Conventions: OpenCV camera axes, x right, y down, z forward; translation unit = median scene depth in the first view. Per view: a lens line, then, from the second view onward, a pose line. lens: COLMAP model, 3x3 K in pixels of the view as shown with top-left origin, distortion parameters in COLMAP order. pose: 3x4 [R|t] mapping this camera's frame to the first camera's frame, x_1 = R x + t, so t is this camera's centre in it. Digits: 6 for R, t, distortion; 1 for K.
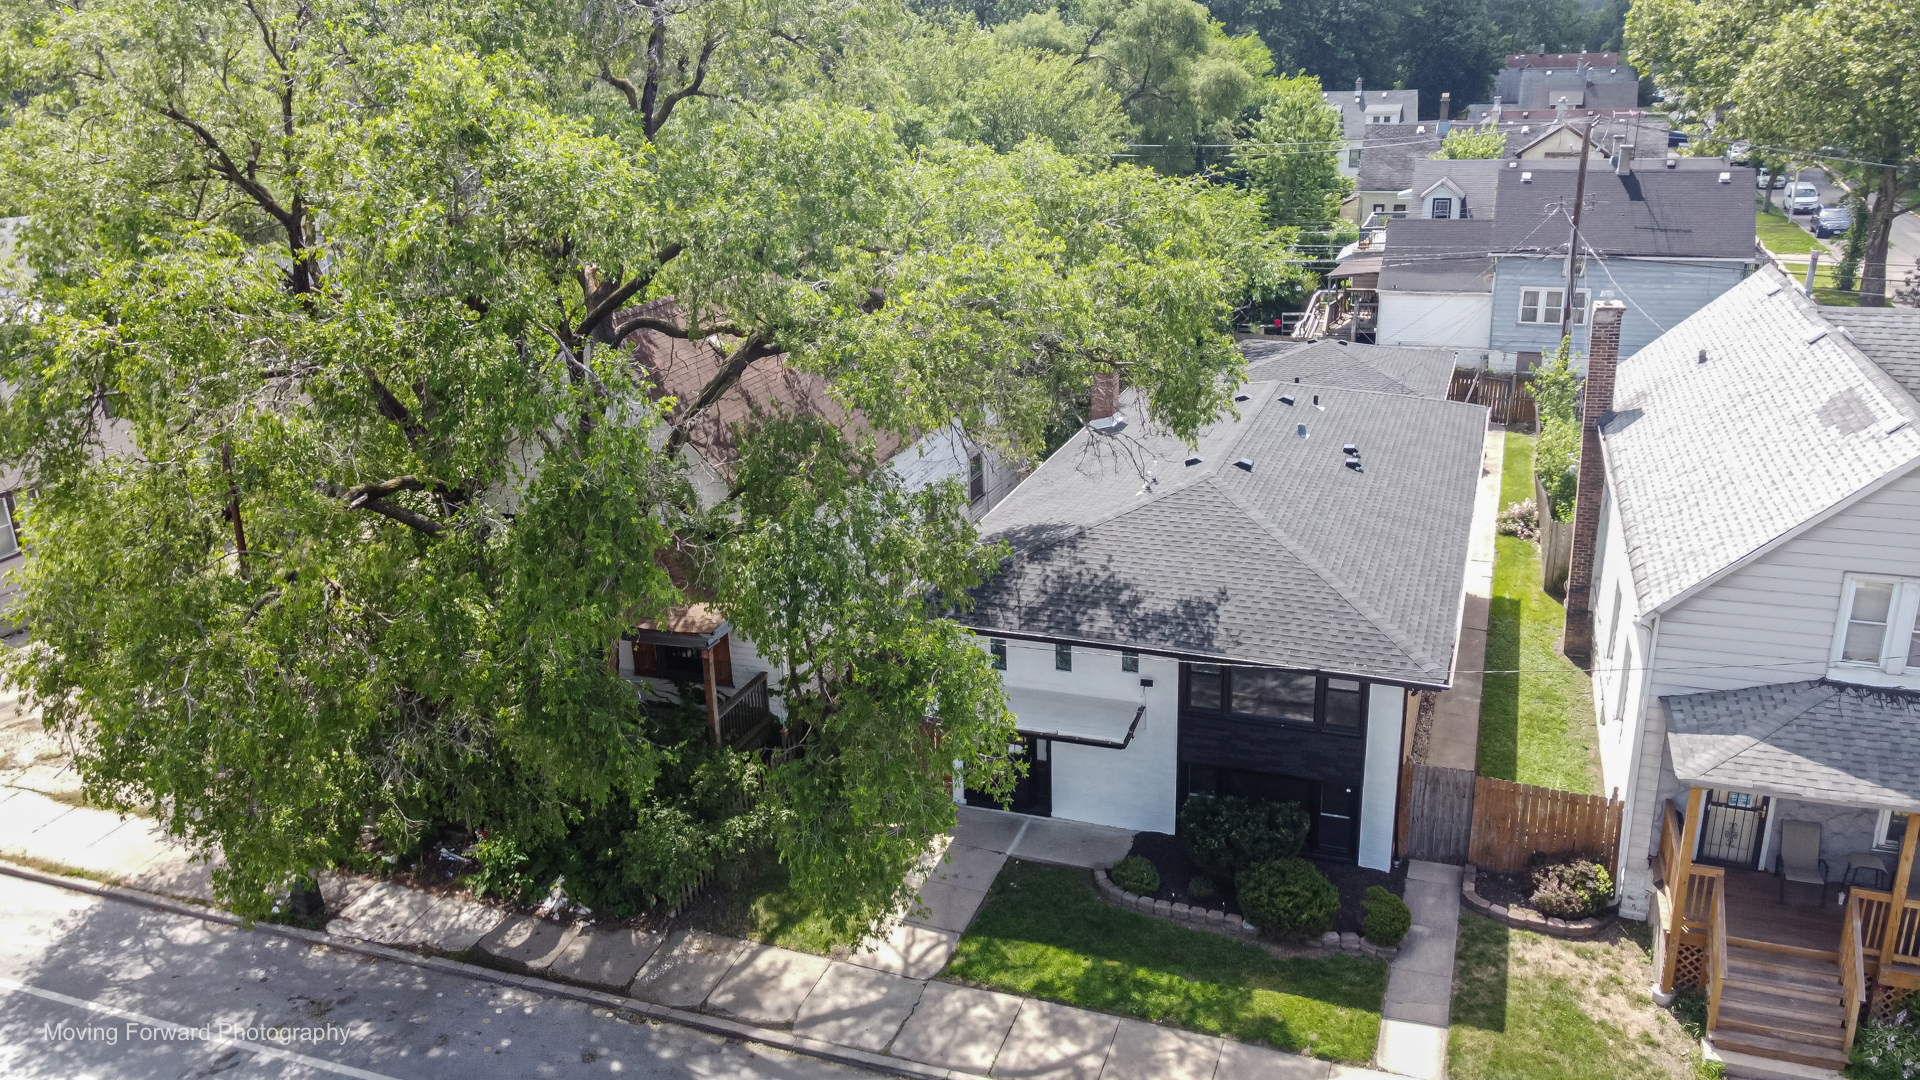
lens RADIAL K [[1465.2, 0, 960.4], [0, 1465.2, 540.5], [0, 0, 1]] dist [0.003843, 0.030749]
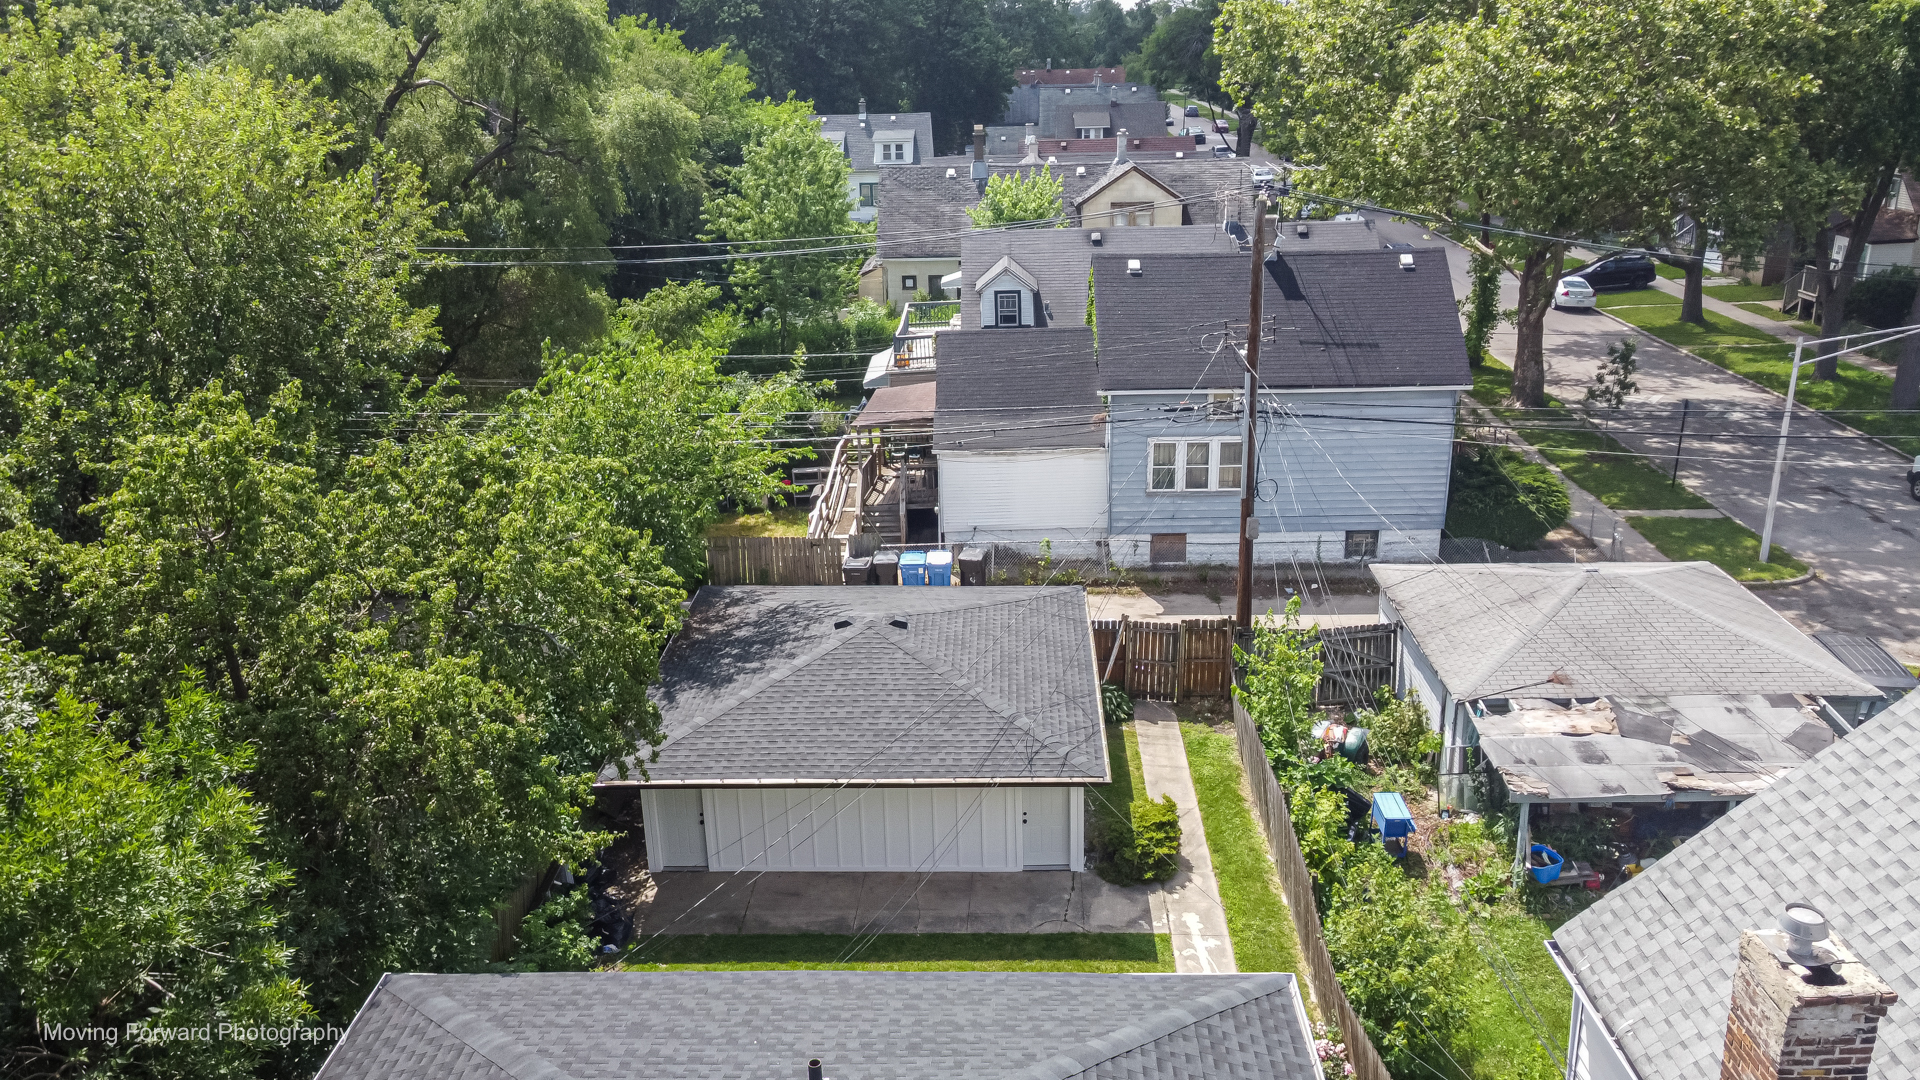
lens RADIAL K [[1467.5, 0, 960.0], [0, 1467.5, 540.0], [0, 0, 1]] dist [-0.013557, 0.068309]
pose [[0.948900, -0.100257, 0.299228, 0.254748], [0.102534, 0.994696, 0.008122, -0.340538], [-0.298455, 0.022974, 0.954147, 0.985462]]
